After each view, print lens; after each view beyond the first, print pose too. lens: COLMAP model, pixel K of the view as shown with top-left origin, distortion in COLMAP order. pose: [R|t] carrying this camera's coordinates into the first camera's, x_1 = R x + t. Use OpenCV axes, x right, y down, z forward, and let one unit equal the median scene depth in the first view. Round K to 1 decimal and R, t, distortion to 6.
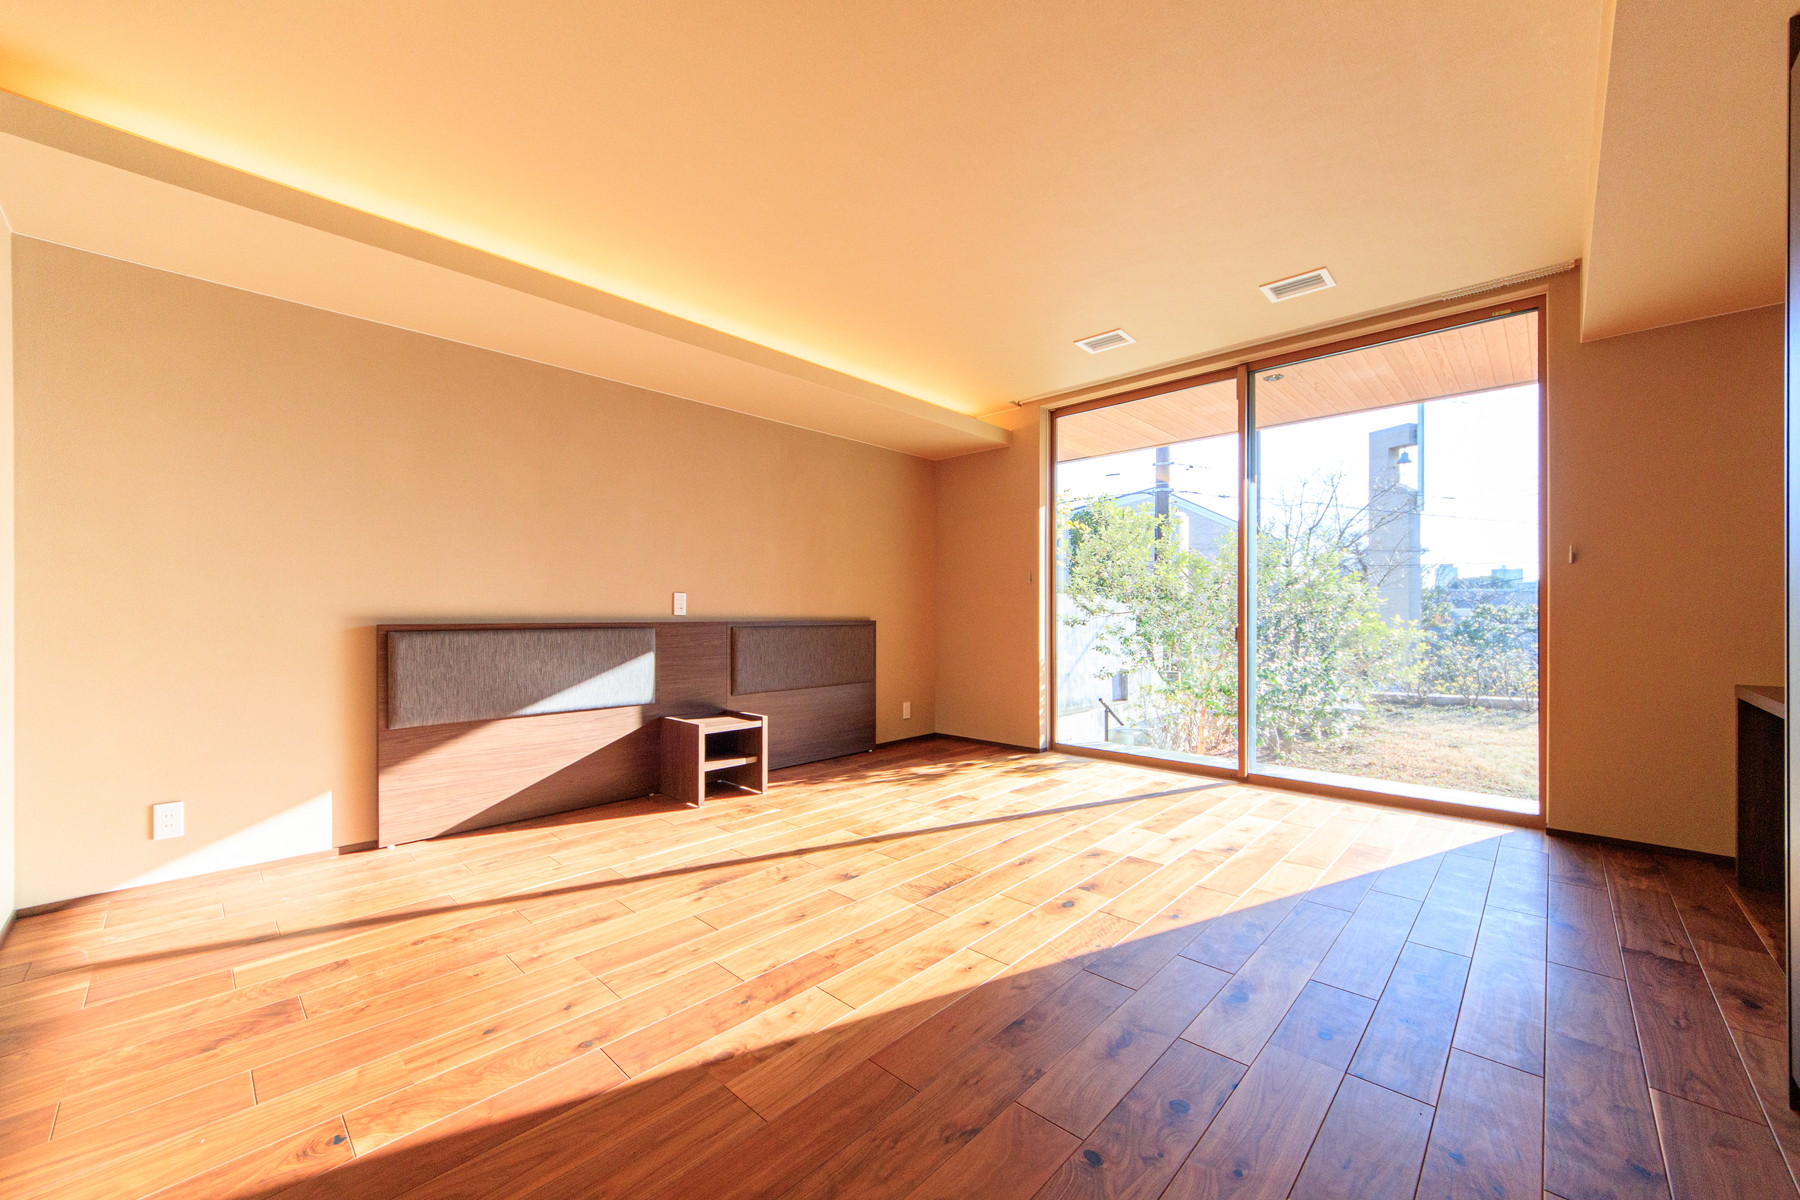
lens RADIAL K [[682.6, 0, 892.8], [0, 682.6, 621.5], [0, 0, 1]] dist [0.015122, -0.000109]
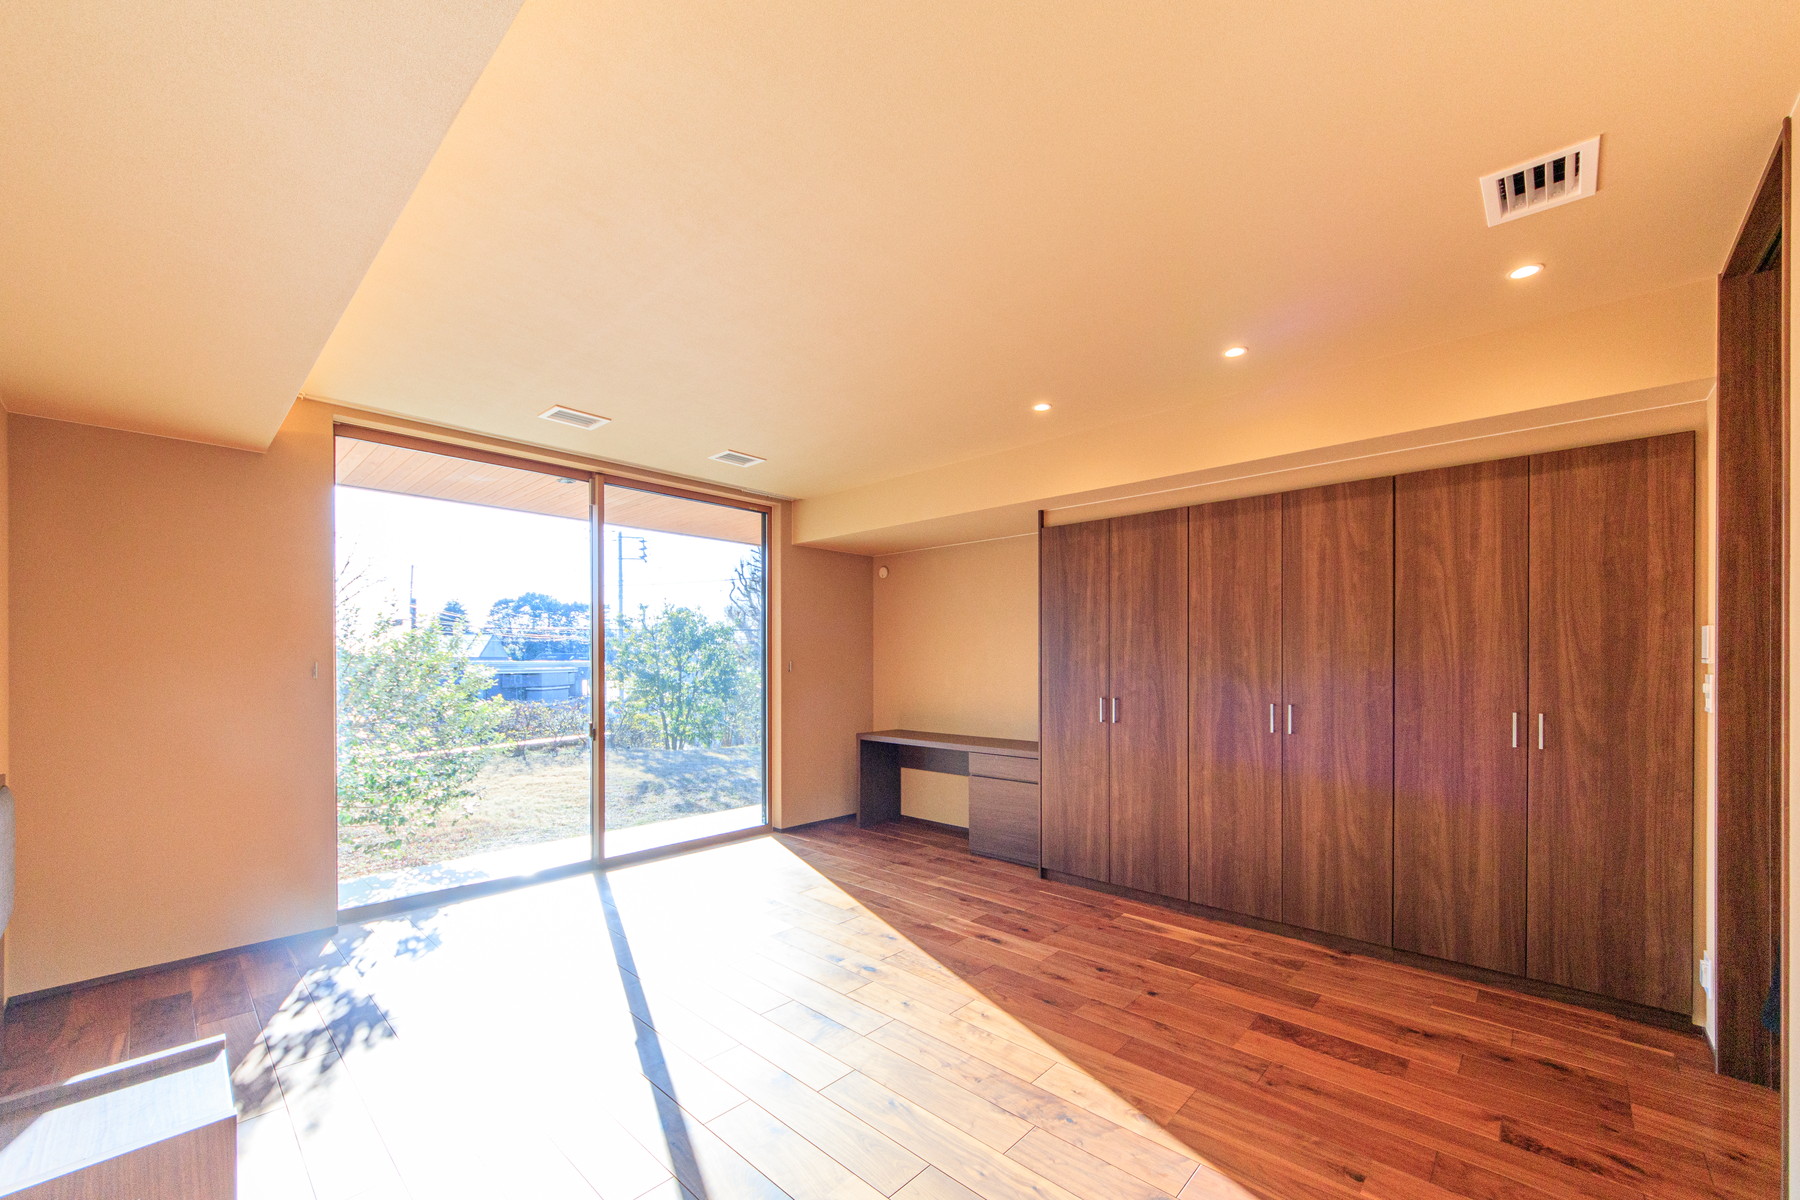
lens RADIAL K [[705.1, 0, 895.1], [0, 705.1, 663.8], [0, 0, 1]] dist [0.015229, -0.000019]
pose [[0.011222, -0.003810, 0.999930, -0.835387], [0.007666, 0.999964, 0.003724, -0.114887], [-0.999908, 0.007623, 0.011251, 0.772829]]
